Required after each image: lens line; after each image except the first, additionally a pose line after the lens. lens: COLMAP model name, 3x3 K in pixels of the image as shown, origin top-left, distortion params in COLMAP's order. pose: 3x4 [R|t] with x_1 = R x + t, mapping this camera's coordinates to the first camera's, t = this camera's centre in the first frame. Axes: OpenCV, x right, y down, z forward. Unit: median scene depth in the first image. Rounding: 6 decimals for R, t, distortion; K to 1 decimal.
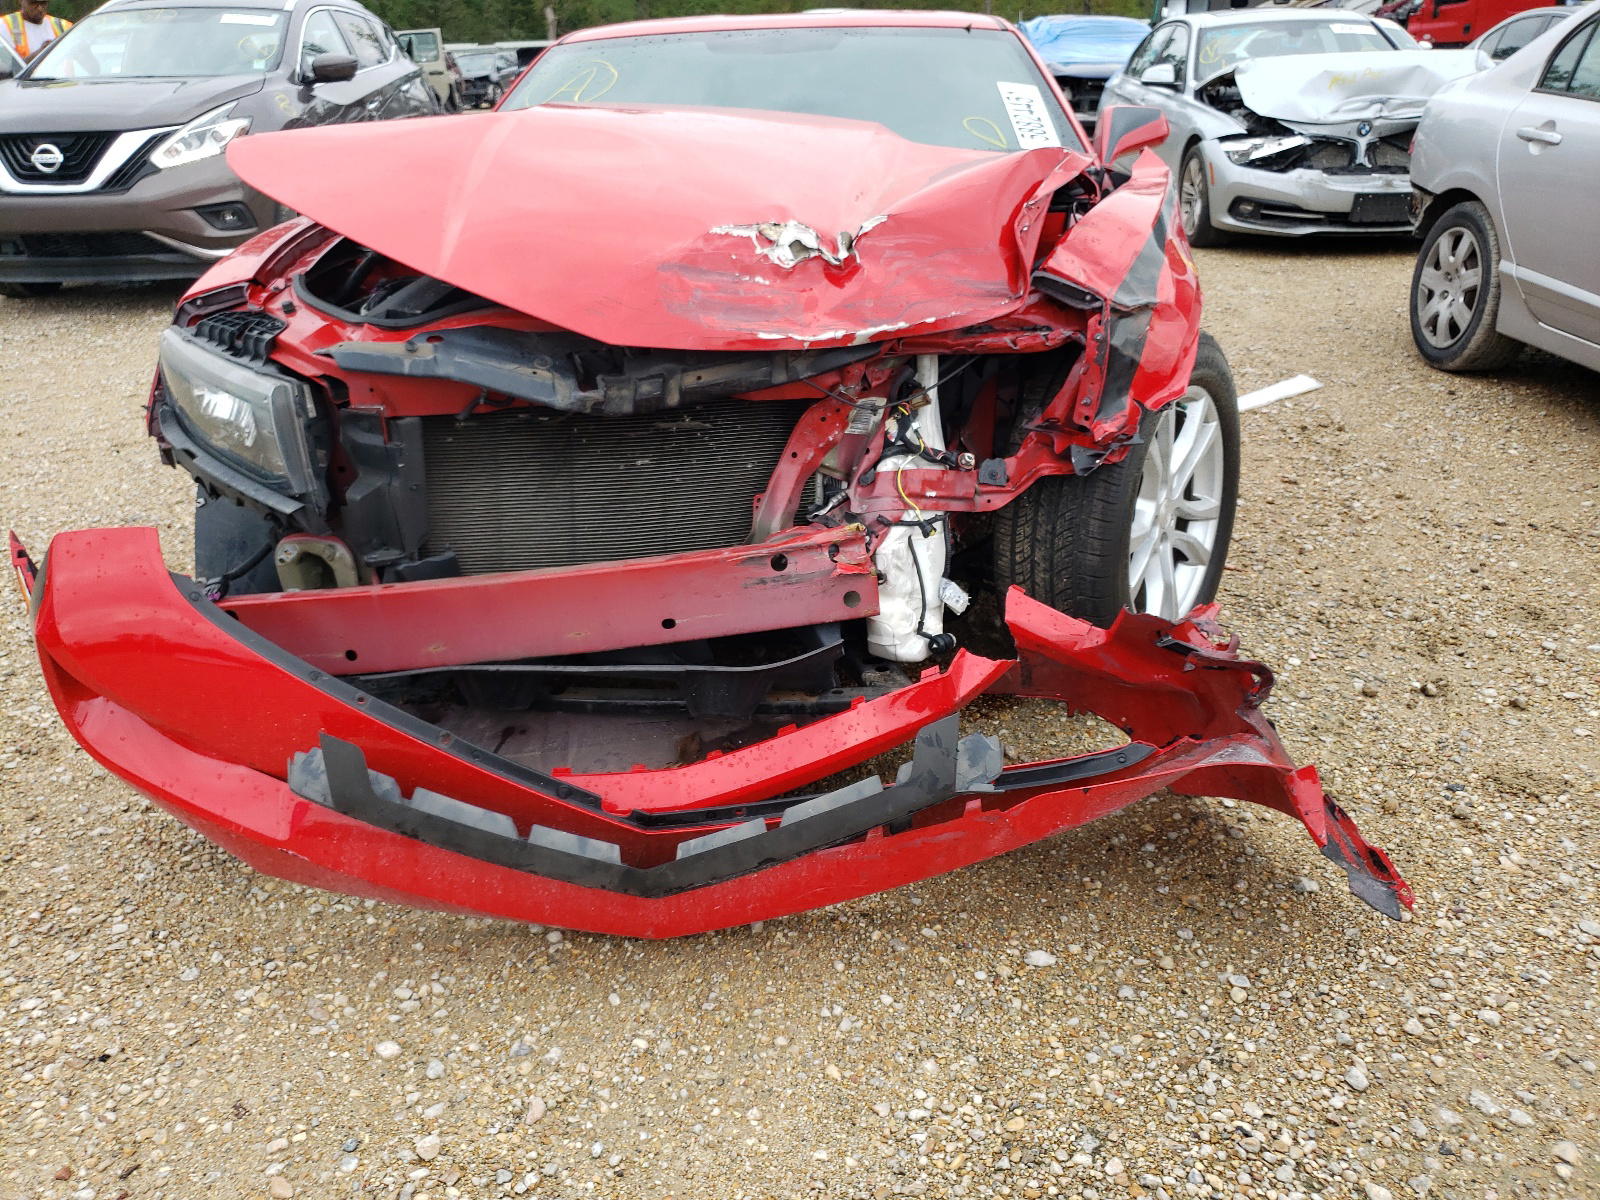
lens RADIAL K [[1347.8, 0, 753.3], [0, 1347.8, 673.1], [0, 0, 1]] dist [0.134870, -0.176717]
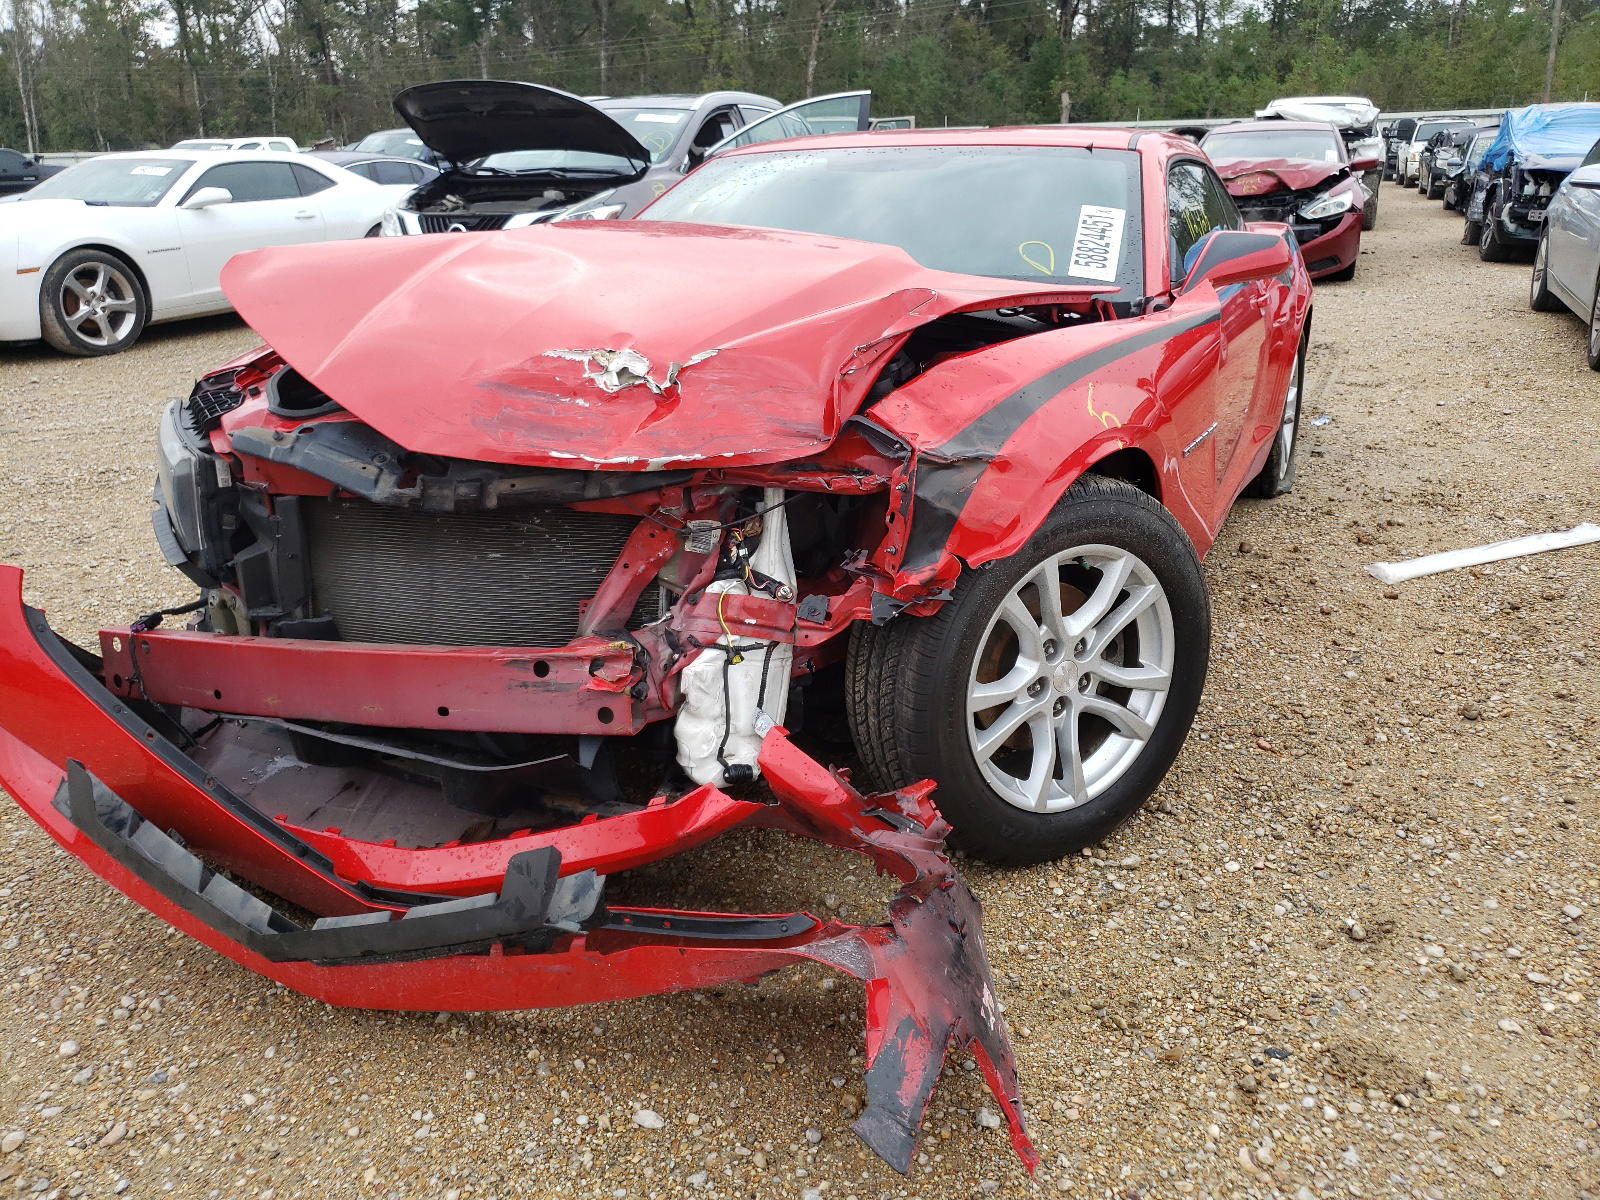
lens RADIAL K [[1363.7, 0, 800.0], [0, 1363.7, 600.0], [0, 0, 1]] dist [0.049043, -0.005318]
pose [[0.939137, 0.128433, -0.318632, 0.507015], [-0.157222, 0.985340, -0.066229, -0.091695], [0.305455, 0.112294, 0.945562, 0.067267]]
